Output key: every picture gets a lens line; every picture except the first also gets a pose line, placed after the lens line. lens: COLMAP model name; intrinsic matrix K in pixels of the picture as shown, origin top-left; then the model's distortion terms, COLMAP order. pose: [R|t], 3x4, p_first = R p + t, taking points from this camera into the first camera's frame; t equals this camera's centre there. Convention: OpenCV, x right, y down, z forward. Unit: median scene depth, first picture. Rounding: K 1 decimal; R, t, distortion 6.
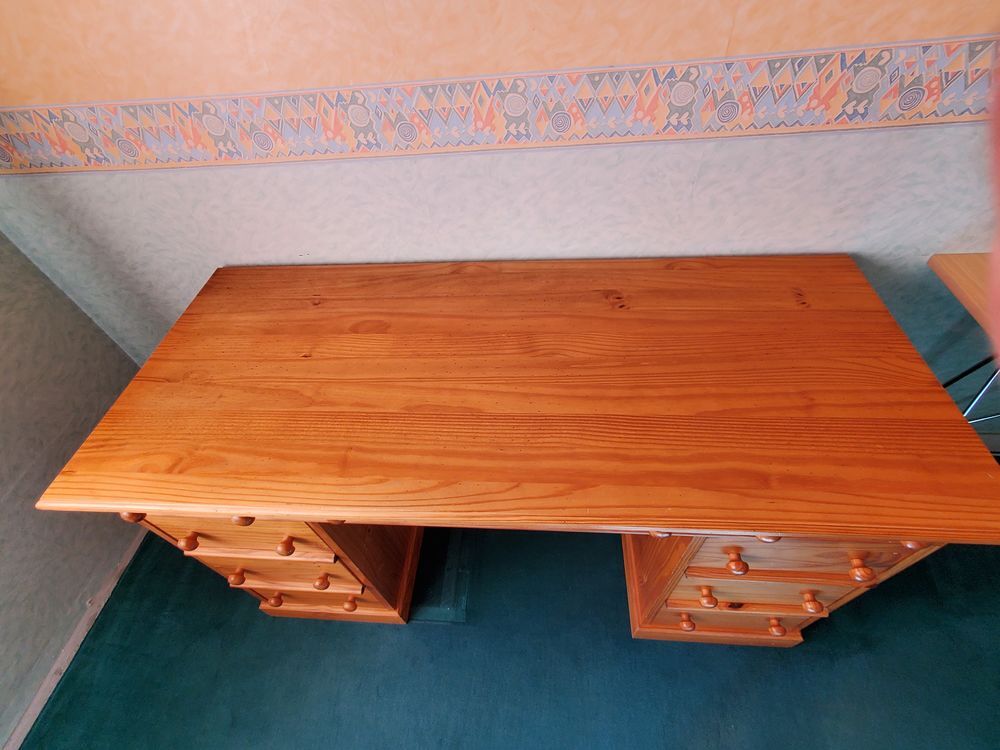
lens RADIAL K [[469.6, 0, 500.2], [0, 469.6, 364.0], [0, 0, 1]] dist [-0.004159, 0.005863]
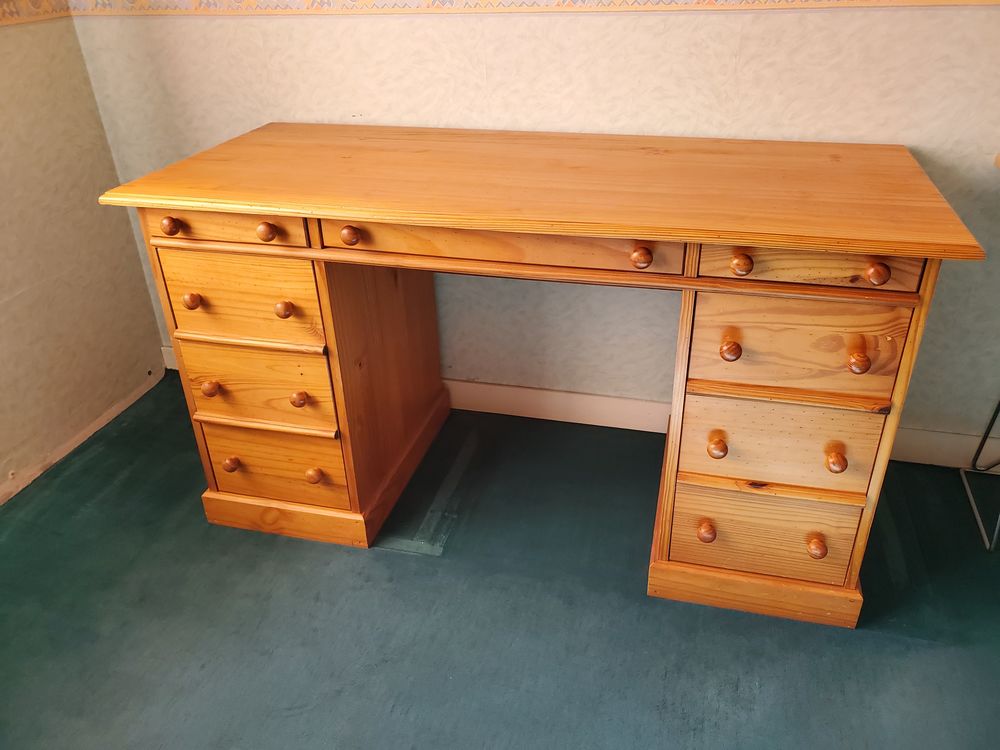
lens RADIAL K [[785.9, 0, 507.2], [0, 785.9, 365.9], [0, 0, 1]] dist [-0.025453, 0.045470]
pose [[0.982555, 0.134244, -0.128702, 0.226389], [-0.168195, 0.936735, -0.306983, 0.886259], [0.079349, 0.323275, 0.942973, -0.467349]]
